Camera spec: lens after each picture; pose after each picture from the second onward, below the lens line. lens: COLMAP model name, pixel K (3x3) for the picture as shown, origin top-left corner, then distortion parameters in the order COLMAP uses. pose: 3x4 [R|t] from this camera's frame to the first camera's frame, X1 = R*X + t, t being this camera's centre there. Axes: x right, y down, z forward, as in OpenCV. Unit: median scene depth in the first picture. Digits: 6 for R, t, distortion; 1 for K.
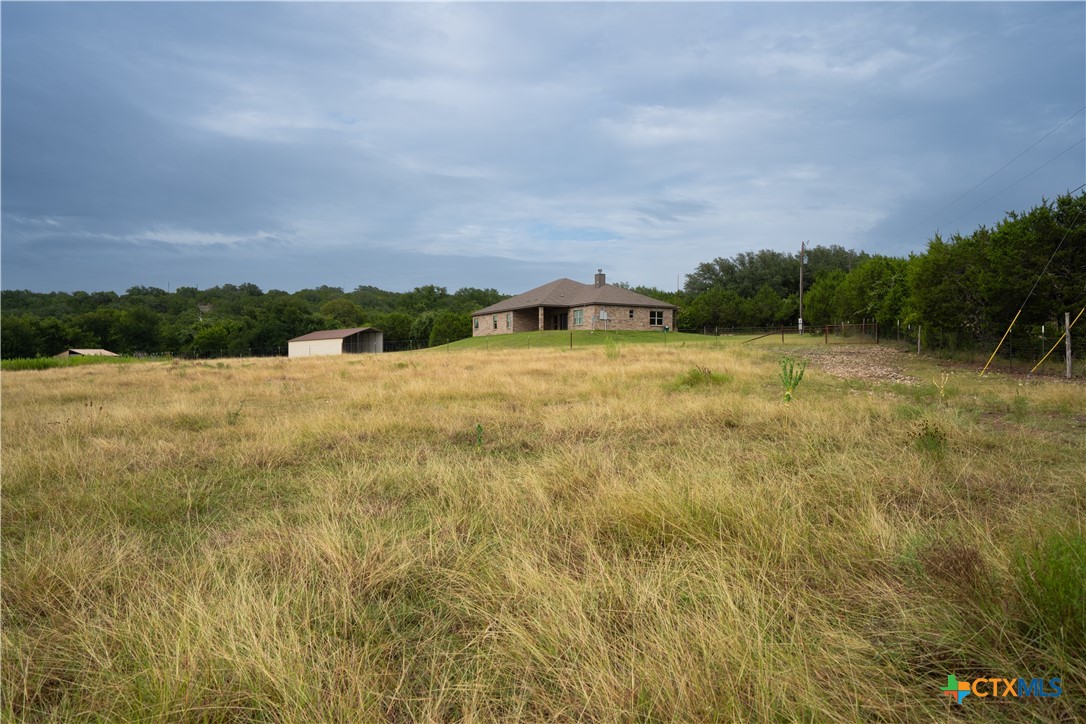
lens RADIAL K [[714.2, 0, 543.0], [0, 714.2, 362.0], [0, 0, 1]] dist [0.003975, 0.000688]
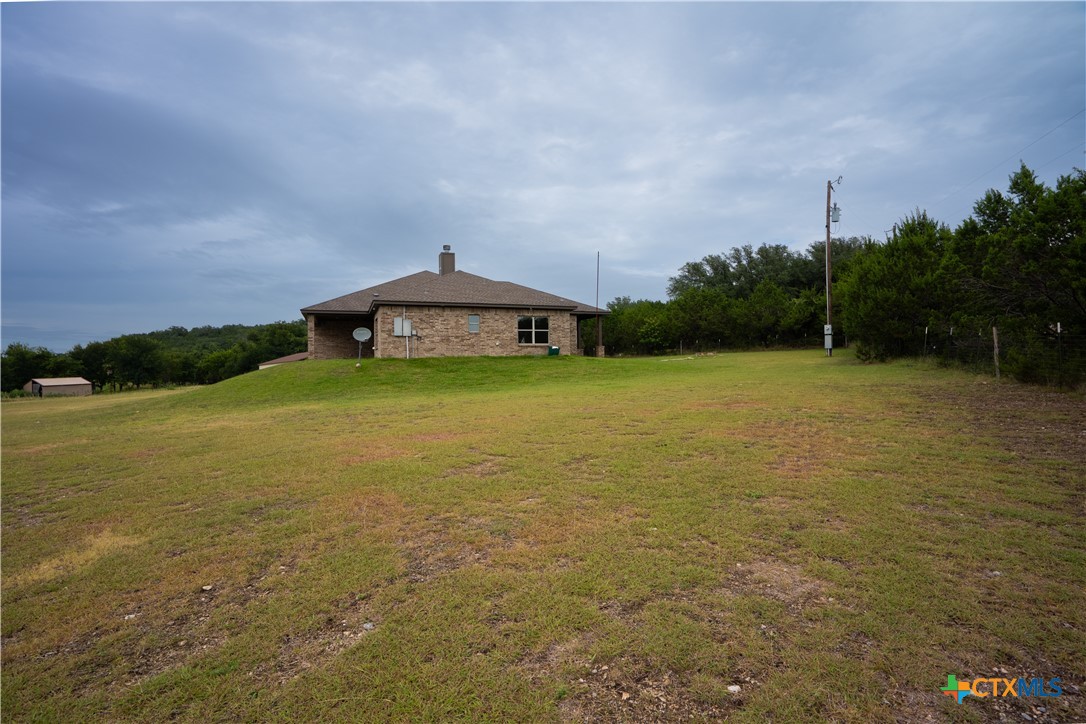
lens RADIAL K [[506.3, 0, 548.3], [0, 506.3, 363.9], [0, 0, 1]] dist [-0.064729, 0.024629]
pose [[0.991633, -0.017193, -0.127942, 0.173759], [0.016775, 0.999850, -0.004338, -0.029159], [0.127997, 0.002156, 0.991772, 0.524522]]
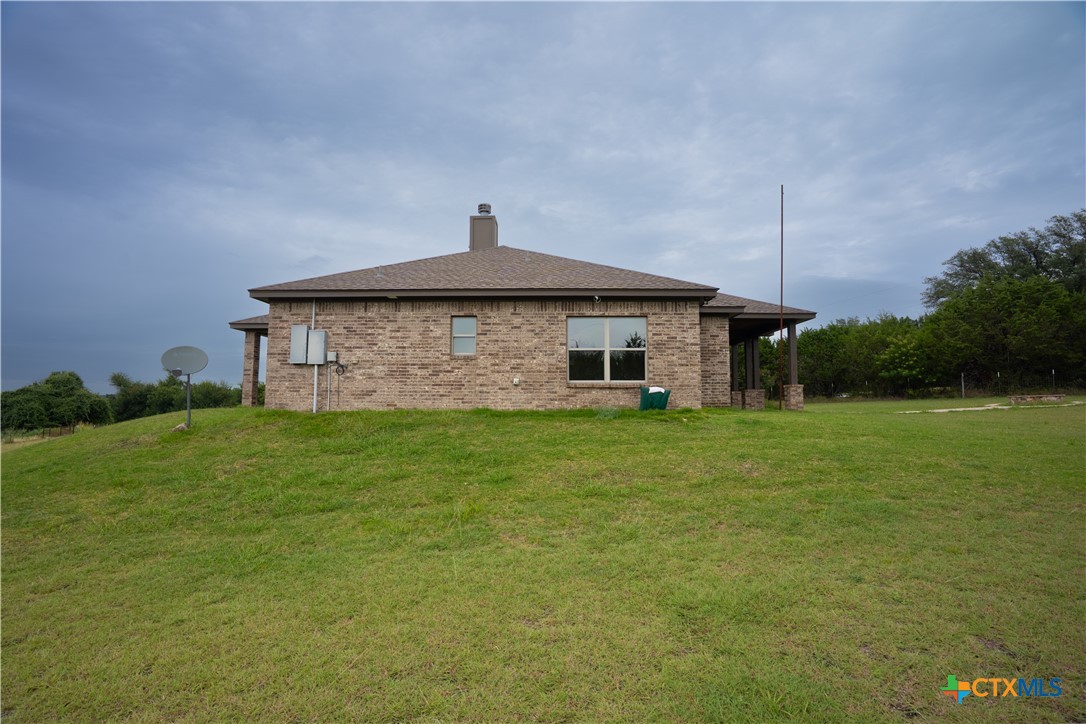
lens RADIAL K [[506.3, 0, 548.3], [0, 506.3, 363.9], [0, 0, 1]] dist [-0.064729, 0.024629]
pose [[0.863654, -0.037035, -0.502723, 0.177988], [-0.001424, 0.997114, -0.075904, -0.036922], [0.504084, 0.066271, 0.861108, 0.698273]]
